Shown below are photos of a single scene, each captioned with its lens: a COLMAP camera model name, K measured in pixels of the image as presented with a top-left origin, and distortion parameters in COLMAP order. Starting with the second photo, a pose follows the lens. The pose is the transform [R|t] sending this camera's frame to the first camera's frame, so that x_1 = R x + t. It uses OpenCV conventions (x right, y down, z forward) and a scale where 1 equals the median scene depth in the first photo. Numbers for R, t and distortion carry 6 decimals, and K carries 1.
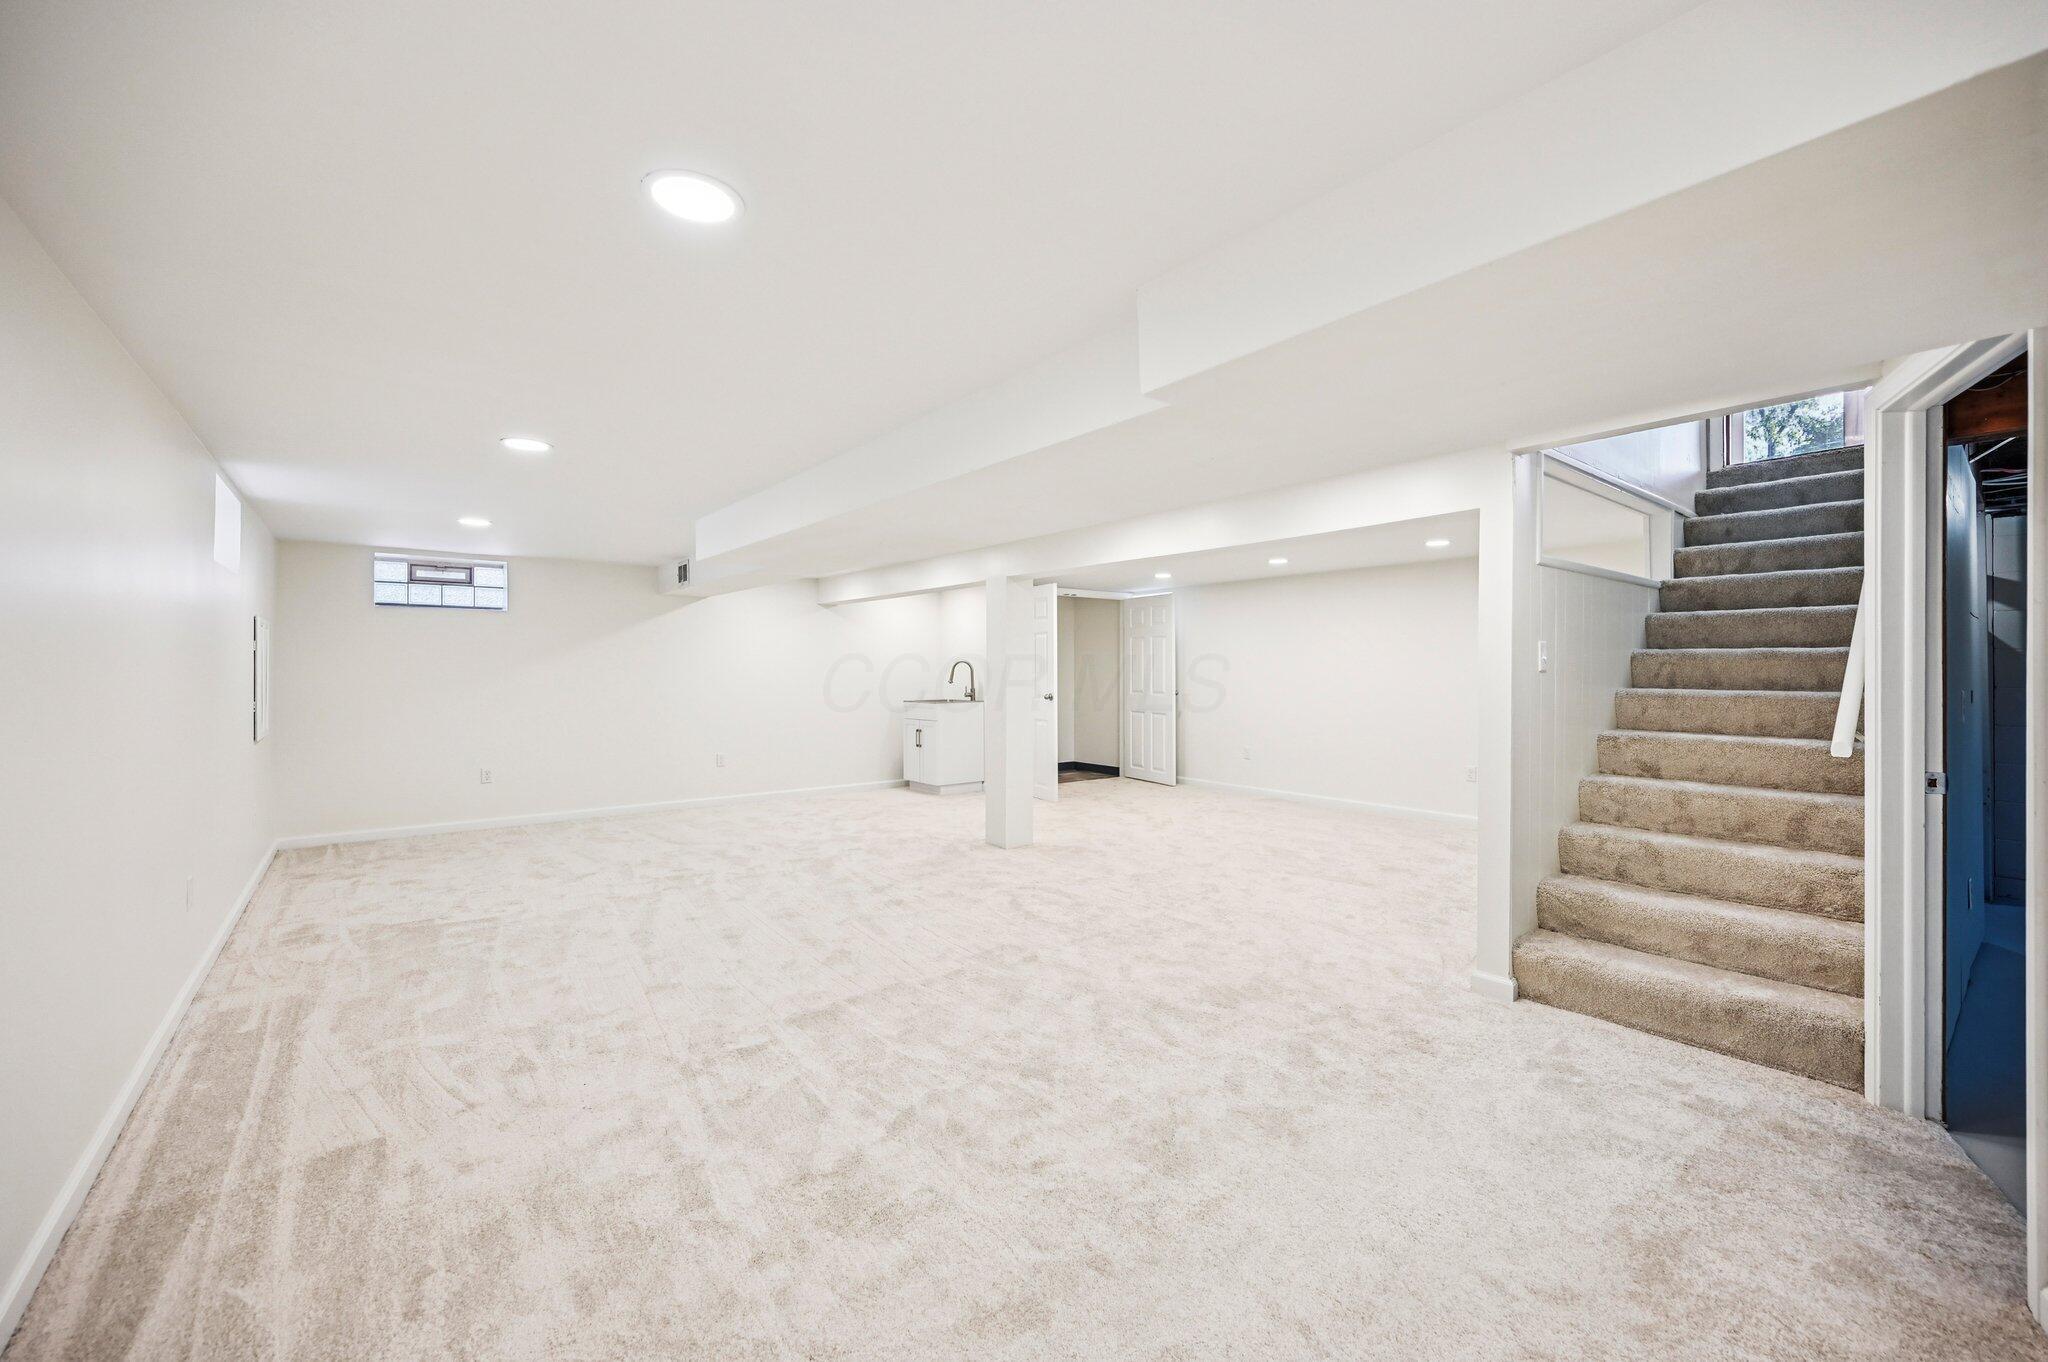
lens RADIAL K [[806.6, 0, 1027.9], [0, 806.6, 668.2], [0, 0, 1]] dist [-0.001423, 0.000437]
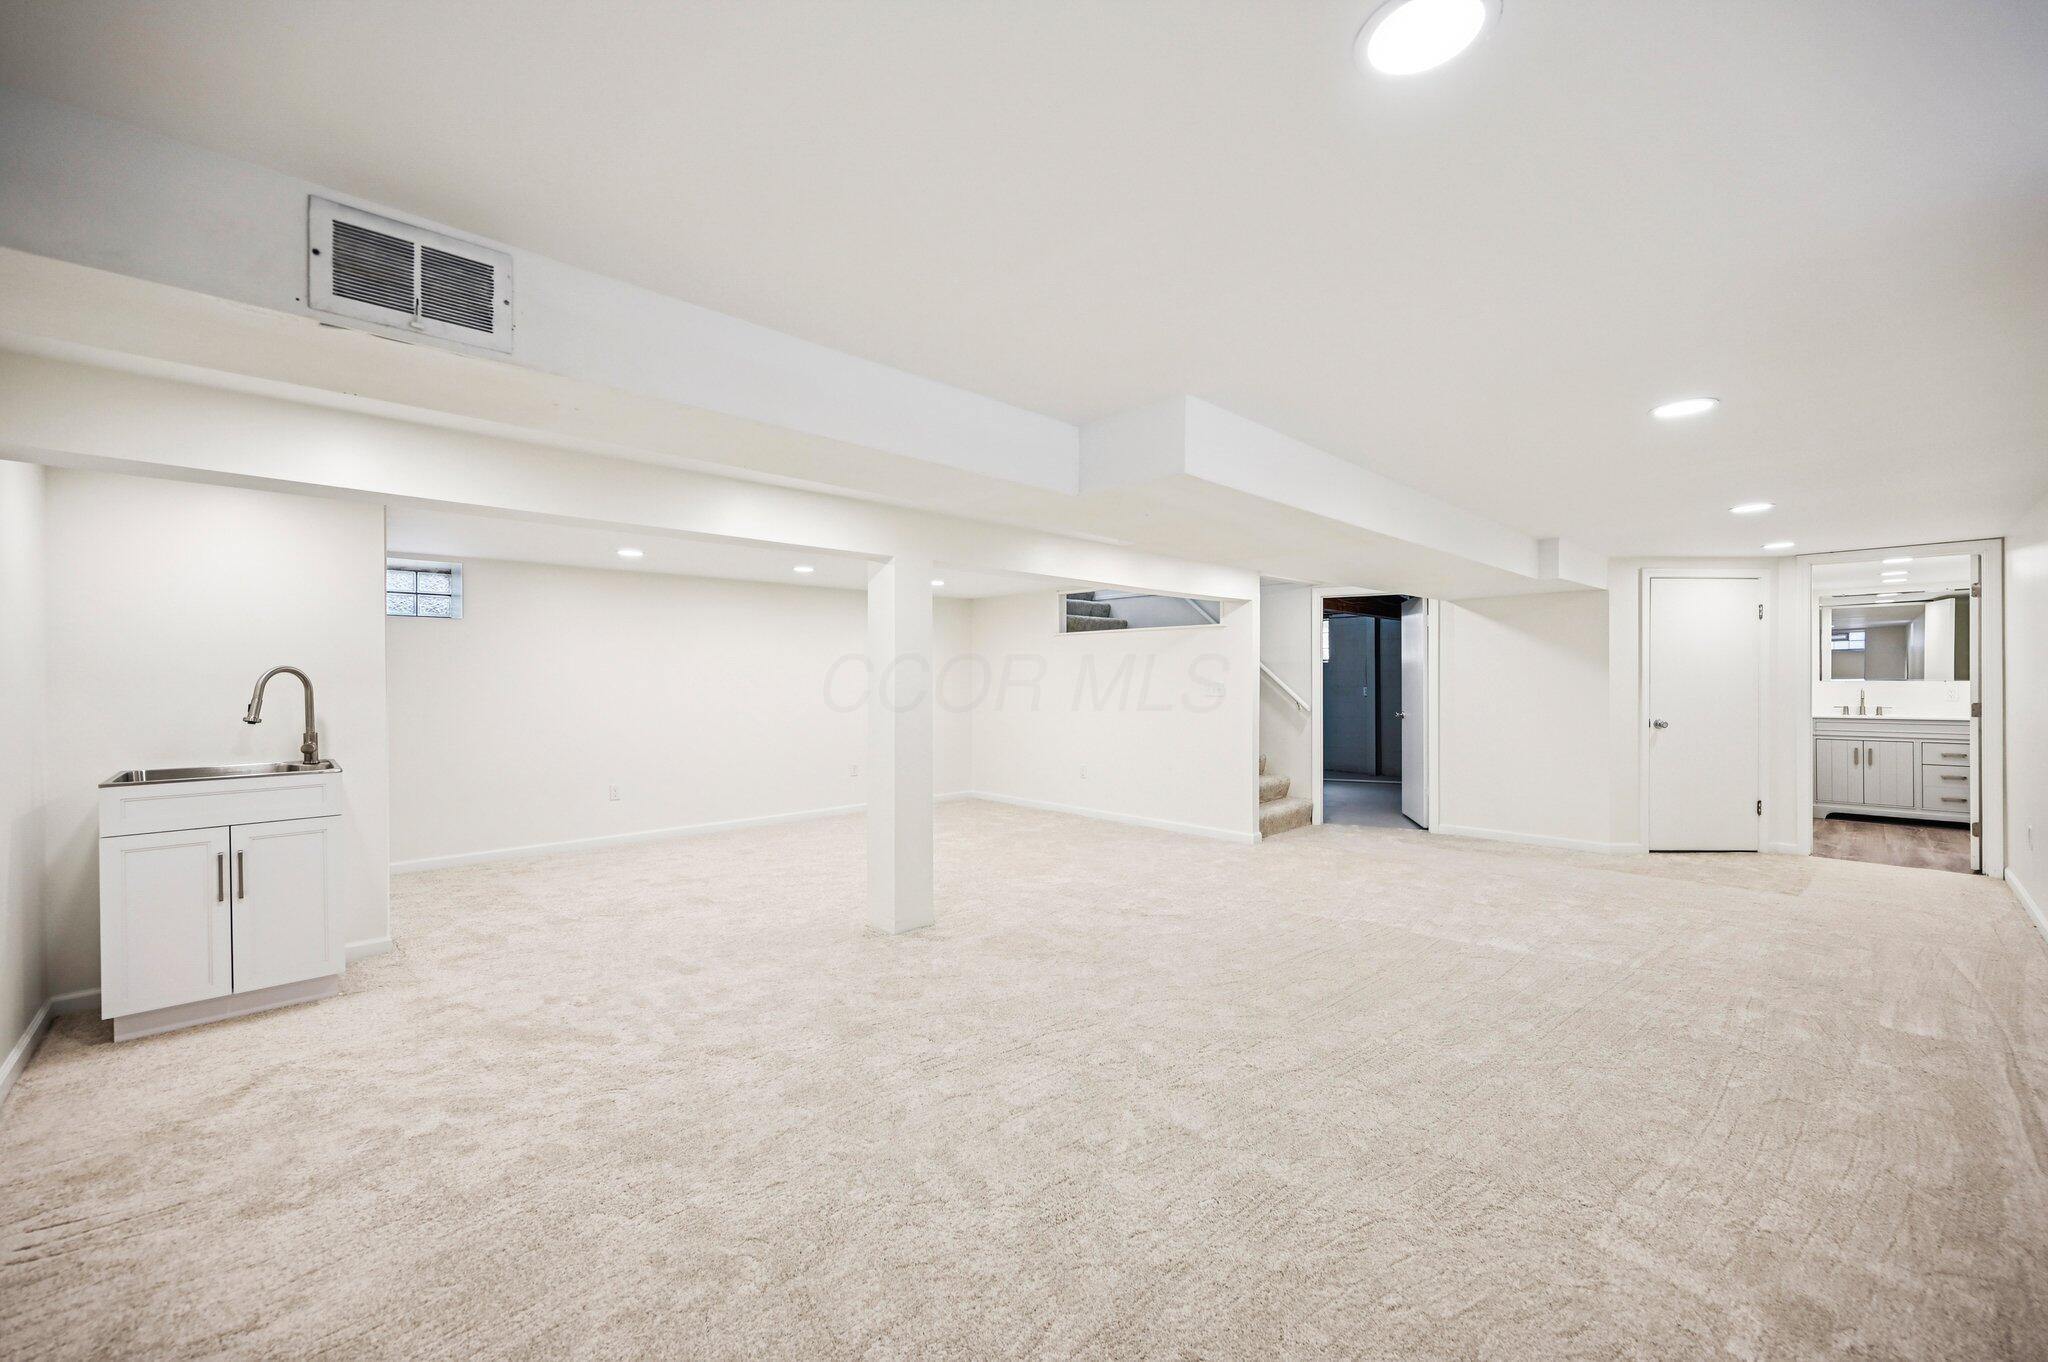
lens RADIAL K [[806.6, 0, 1026.1], [0, 806.6, 679.9], [0, 0, 1]] dist [-0.001423, 0.000437]
pose [[-0.081664, 0.001371, 0.996659, -0.528798], [0.009067, 0.999959, -0.000632, -0.001005], [-0.996619, 0.008985, -0.081673, 0.671106]]
